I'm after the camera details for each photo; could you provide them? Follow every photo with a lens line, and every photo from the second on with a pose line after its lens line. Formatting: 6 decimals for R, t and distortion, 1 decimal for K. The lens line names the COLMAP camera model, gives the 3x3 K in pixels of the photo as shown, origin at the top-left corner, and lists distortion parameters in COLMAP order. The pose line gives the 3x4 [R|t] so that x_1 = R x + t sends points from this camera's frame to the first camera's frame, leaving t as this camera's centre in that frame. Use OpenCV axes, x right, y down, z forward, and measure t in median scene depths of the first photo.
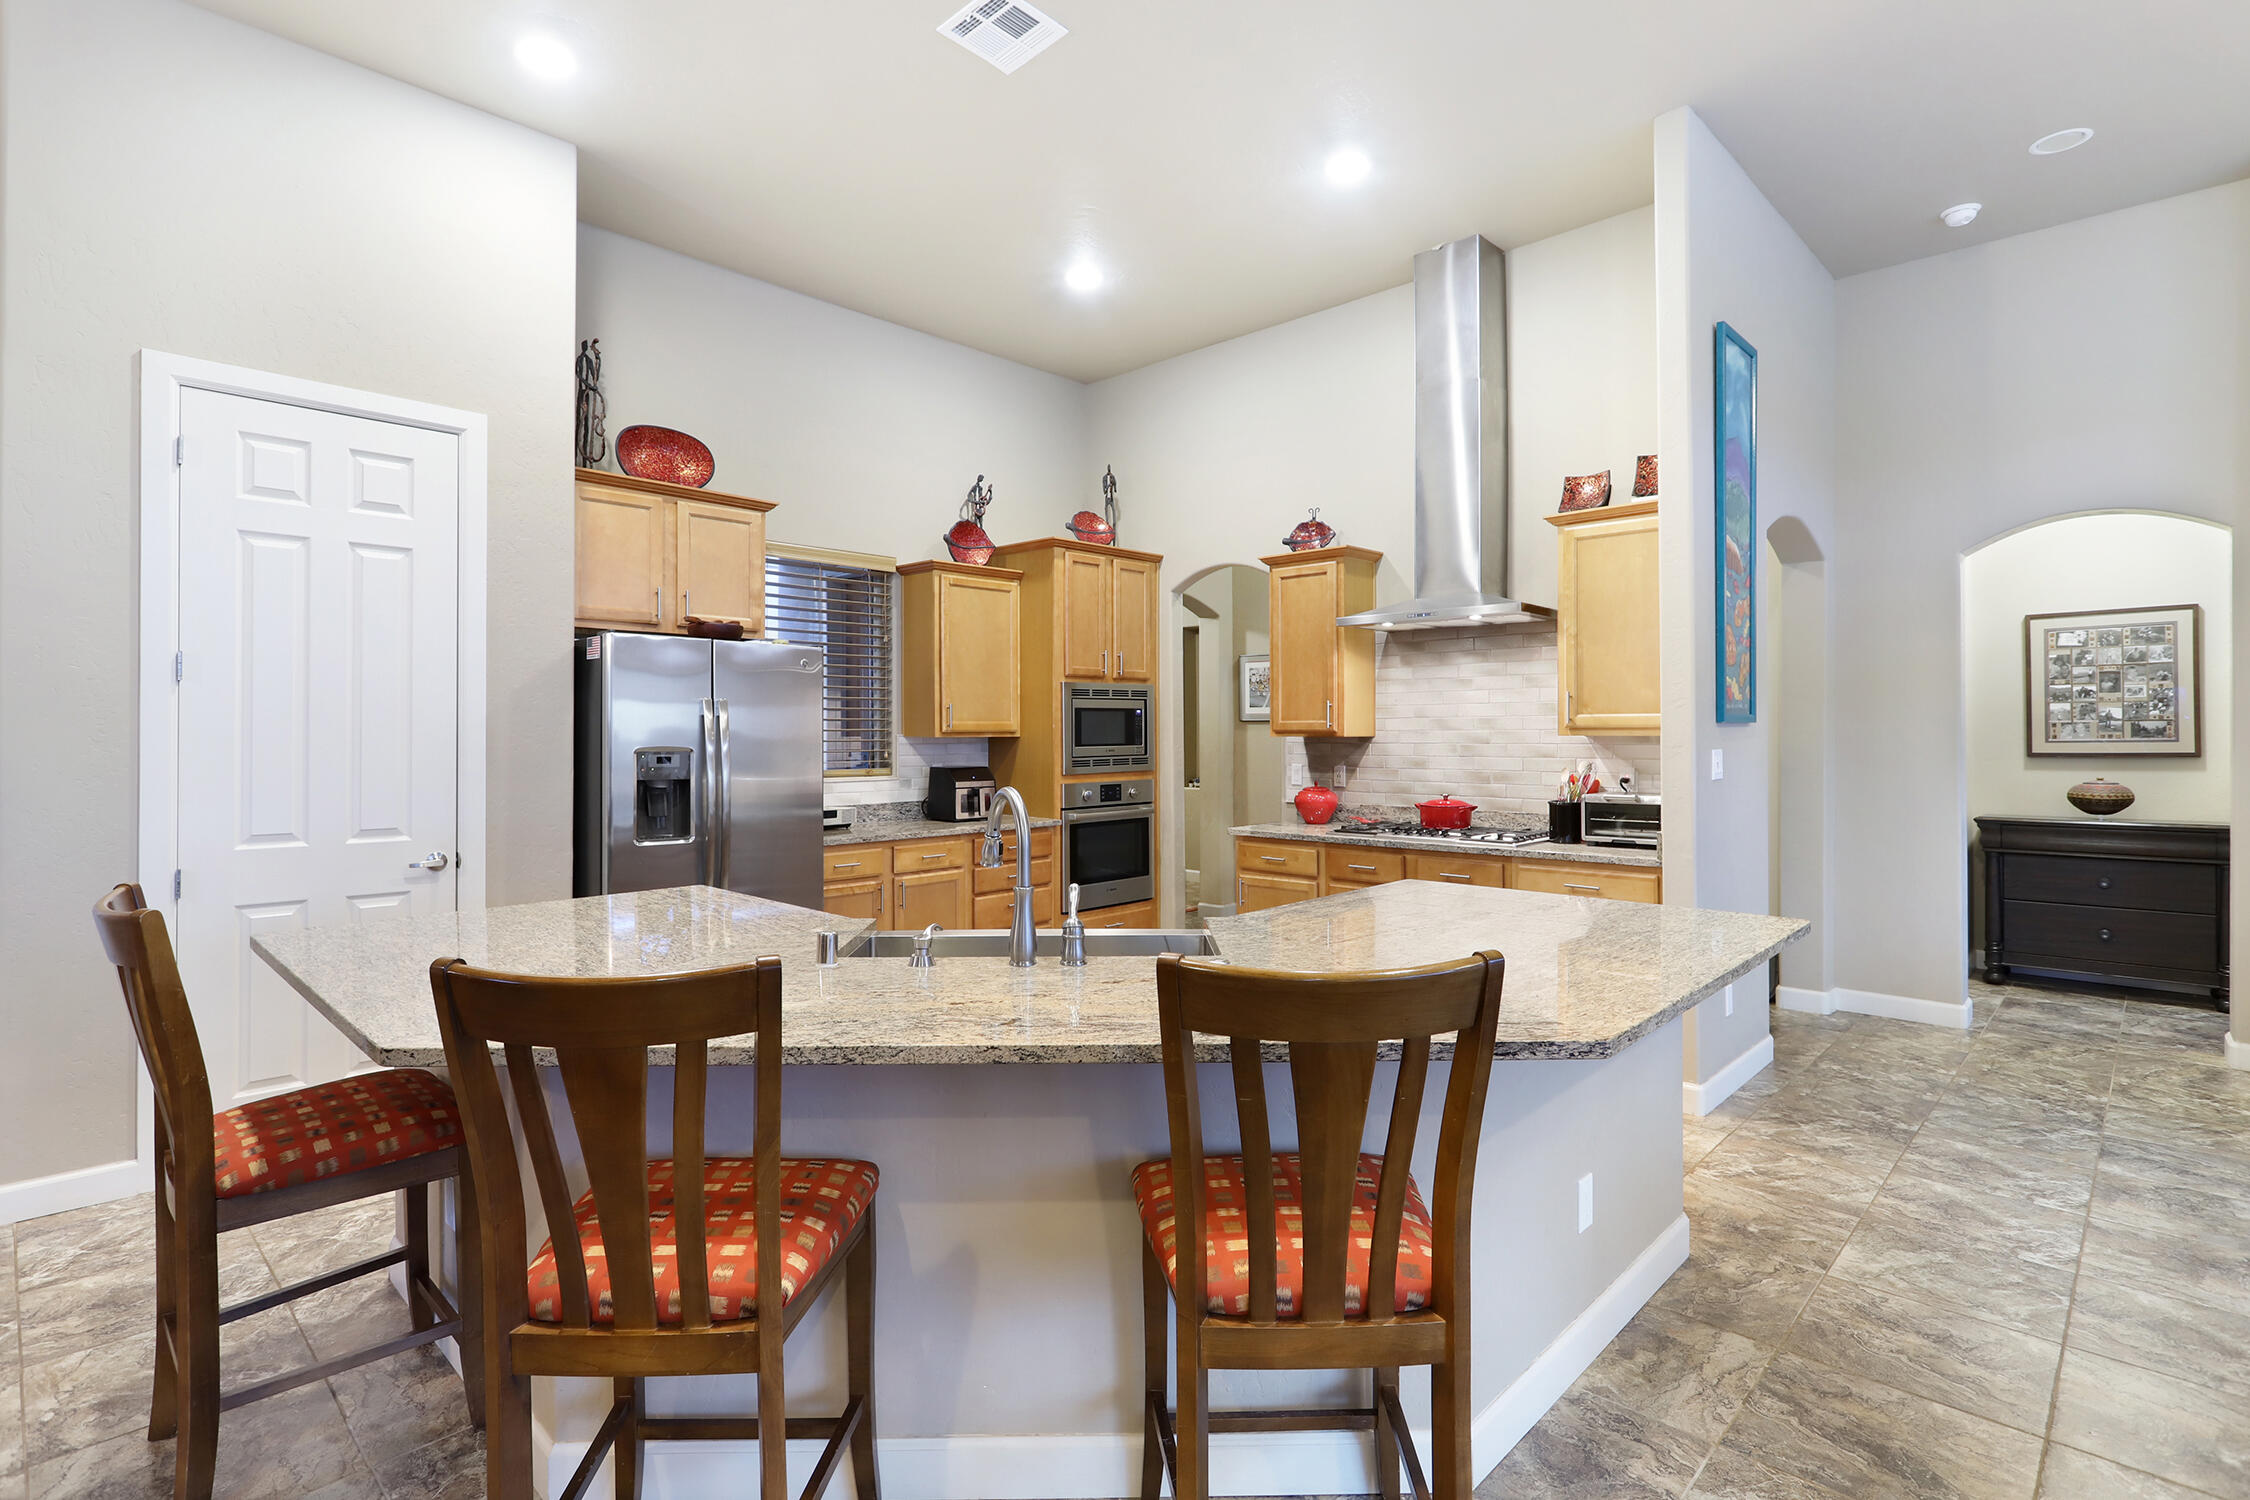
lens RADIAL K [[1082.6, 0, 1111.1], [0, 1082.6, 739.3], [0, 0, 1]] dist [-0.005416, 0.003171]
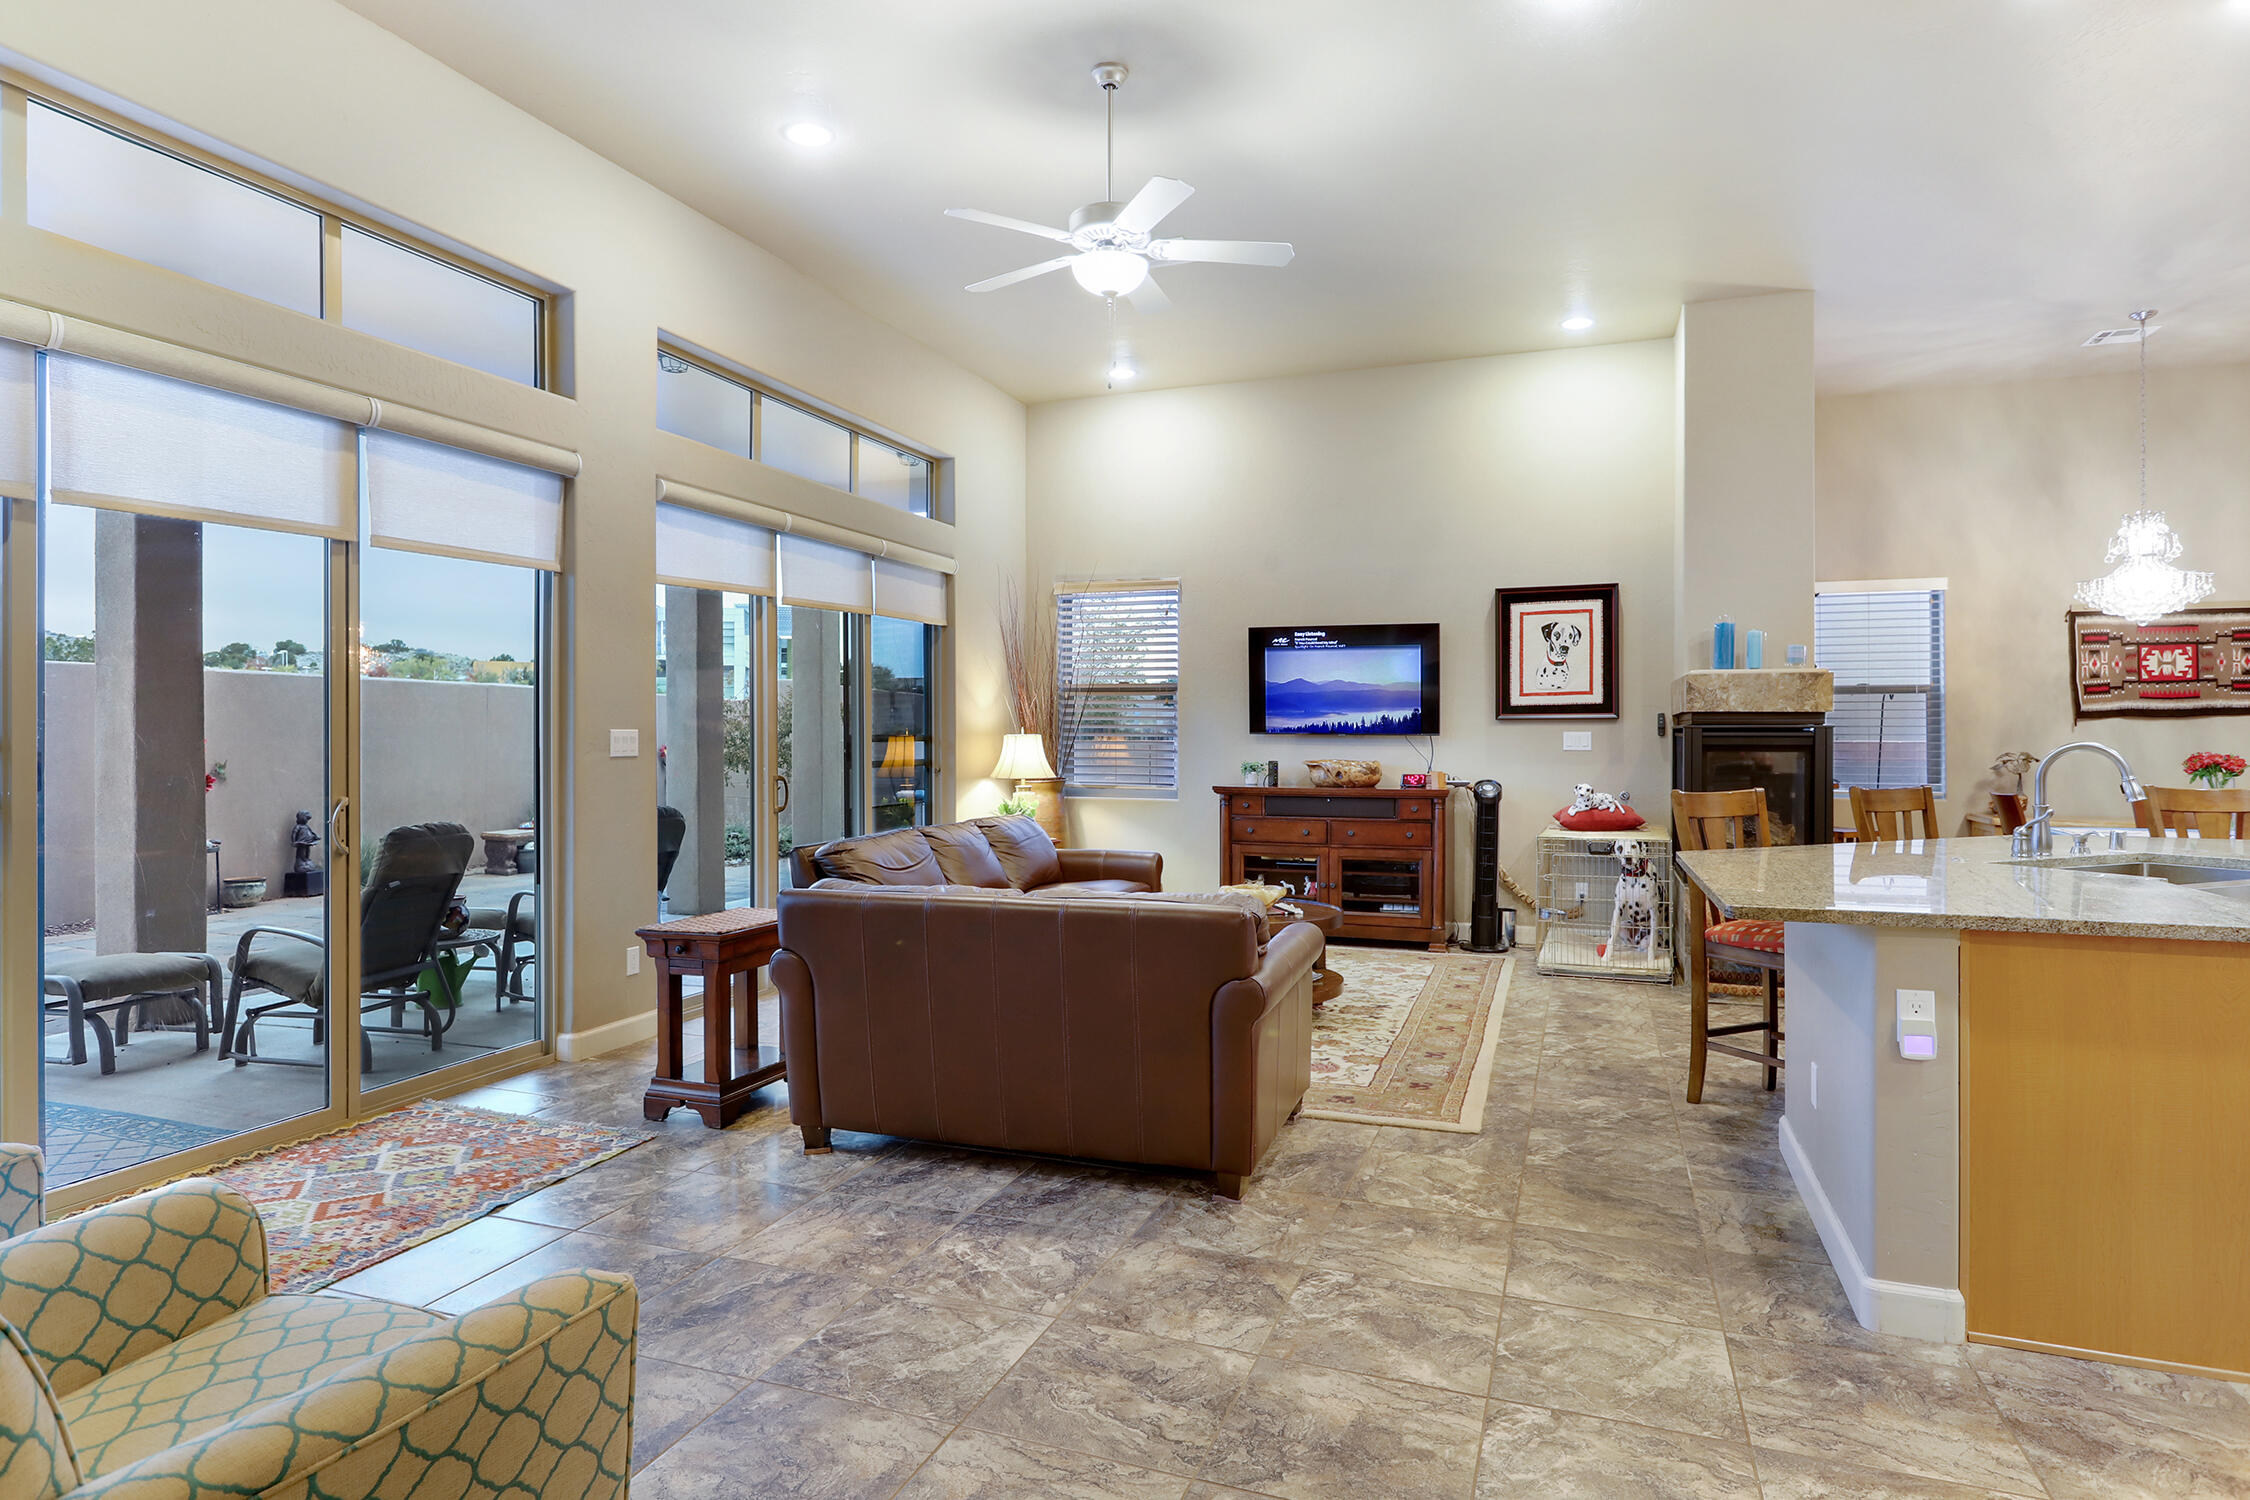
lens RADIAL K [[1230.4, 0, 1120.7], [0, 1230.4, 734.7], [0, 0, 1]] dist [-0.005053, 0.007543]
pose [[-0.916231, 0.002285, -0.400645, 0.854738], [-0.000583, 0.999975, 0.007036, 0.011623], [0.400651, 0.006680, -0.916206, 0.976010]]
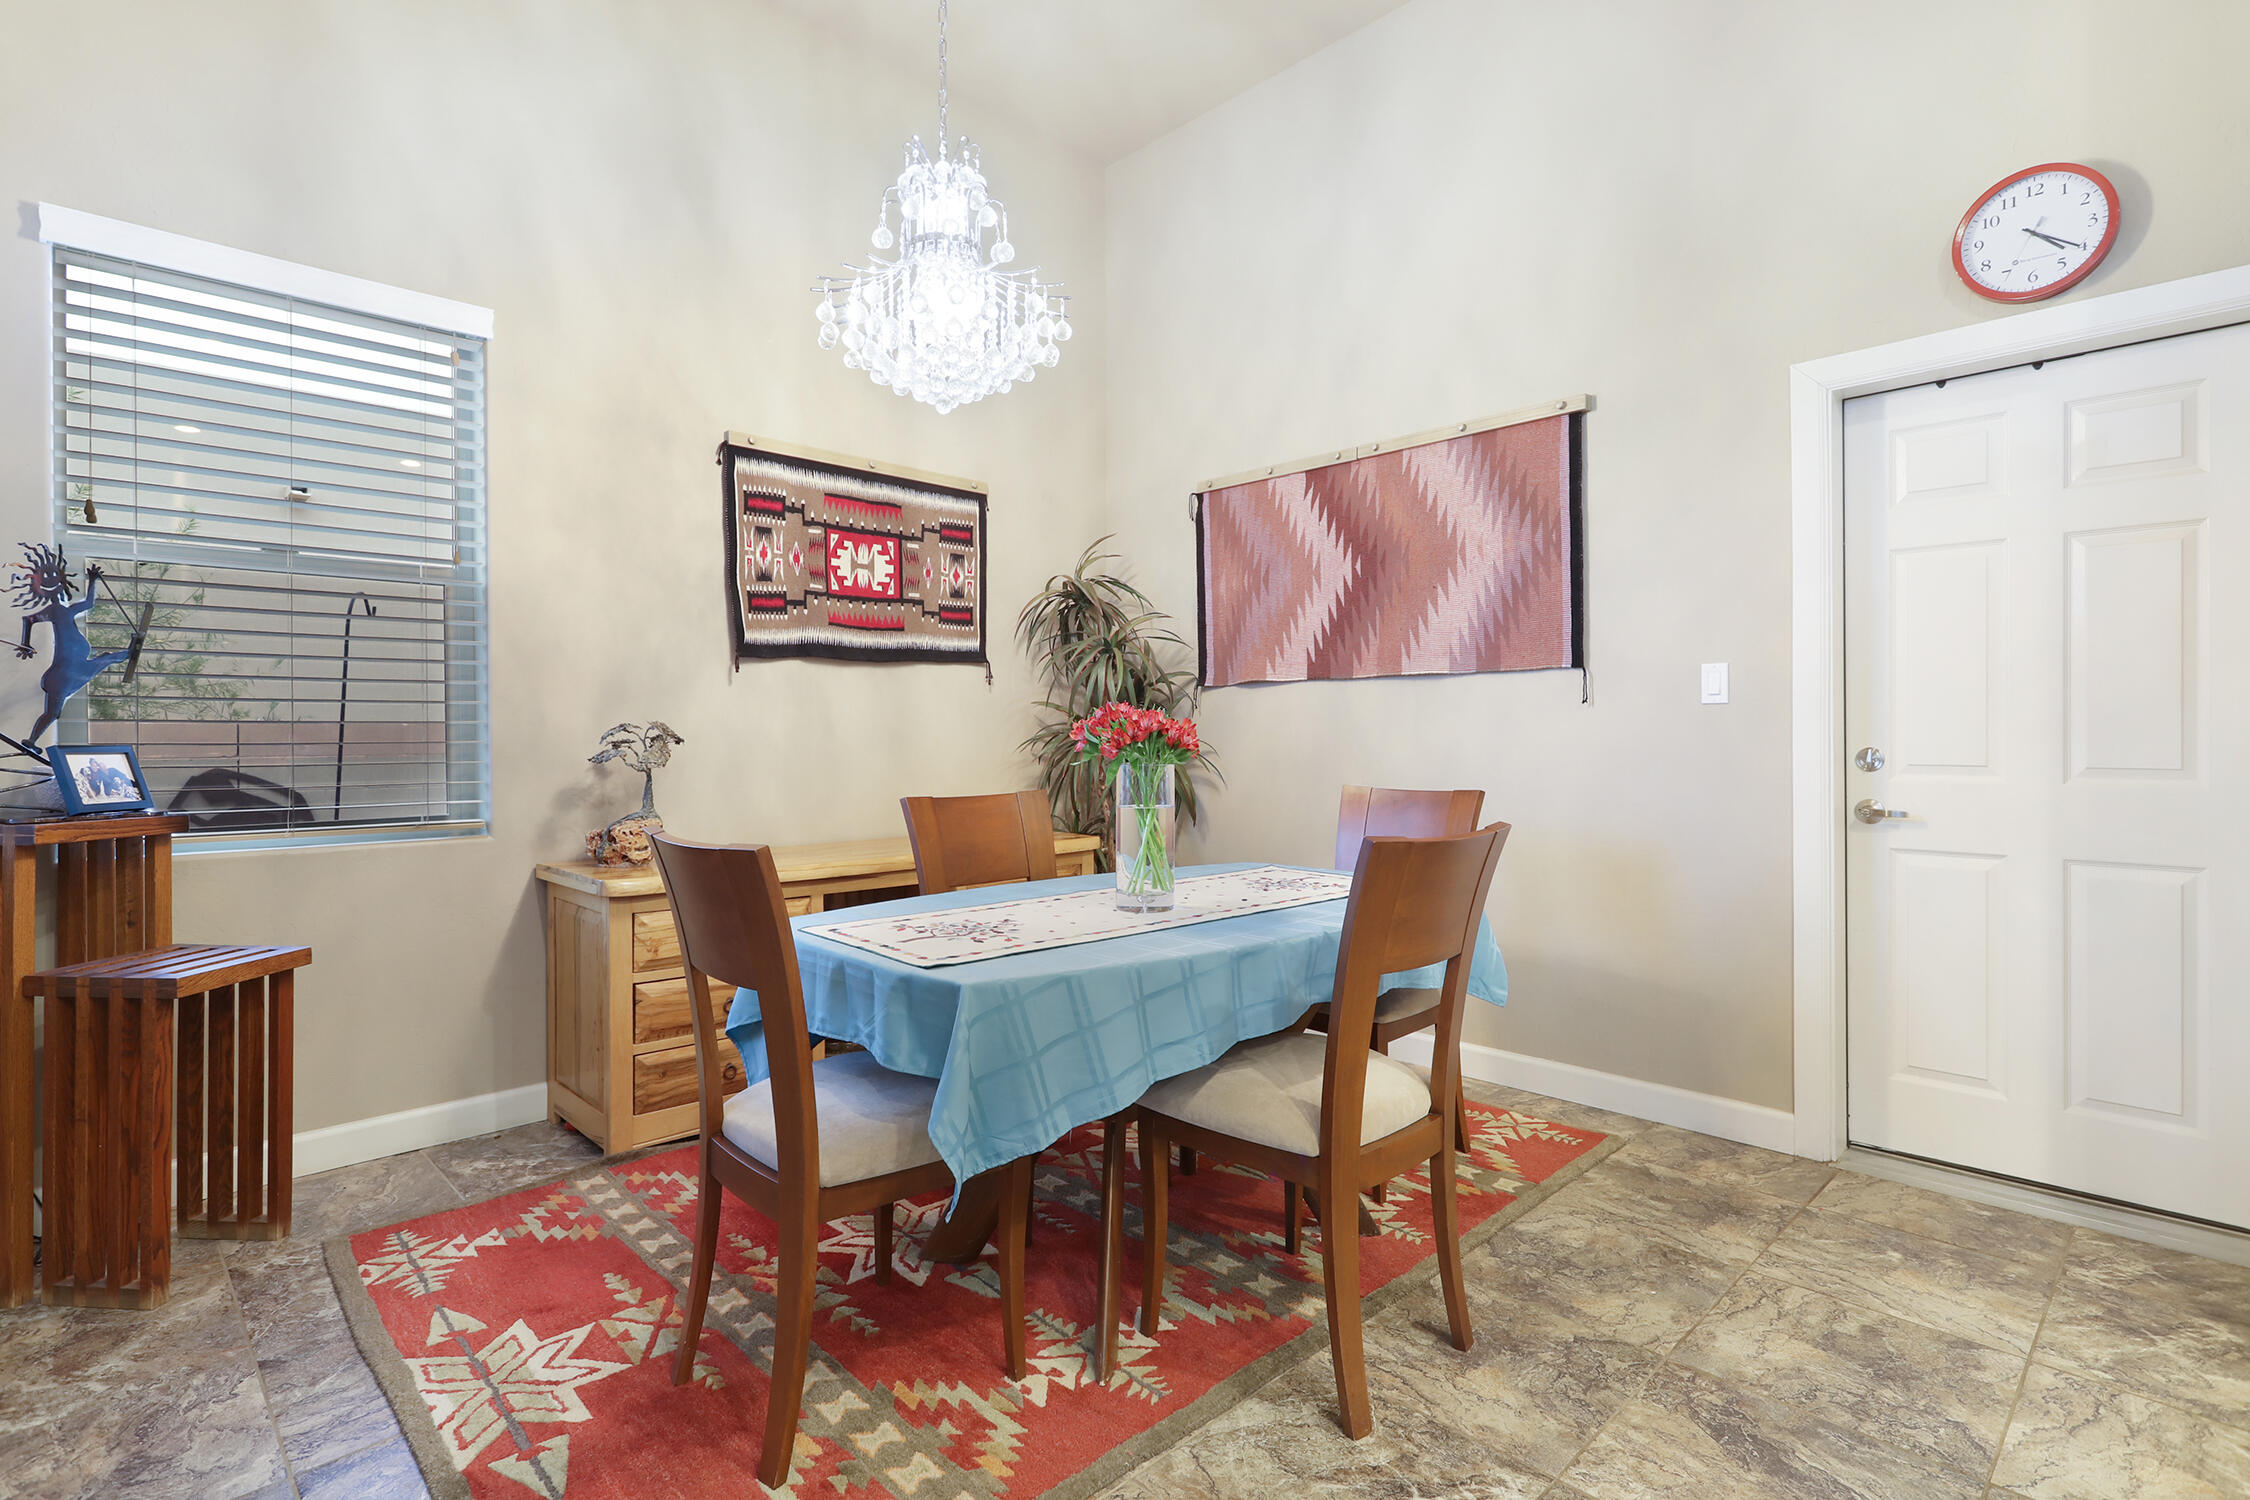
lens RADIAL K [[1082.6, 0, 1136.7], [0, 1082.6, 738.9], [0, 0, 1]] dist [-0.005416, 0.003171]
pose [[-0.023955, 0.010934, -0.999653, -0.300419], [-0.005206, 0.999925, 0.011061, 0.048849], [0.999699, 0.005469, -0.023896, 0.235379]]
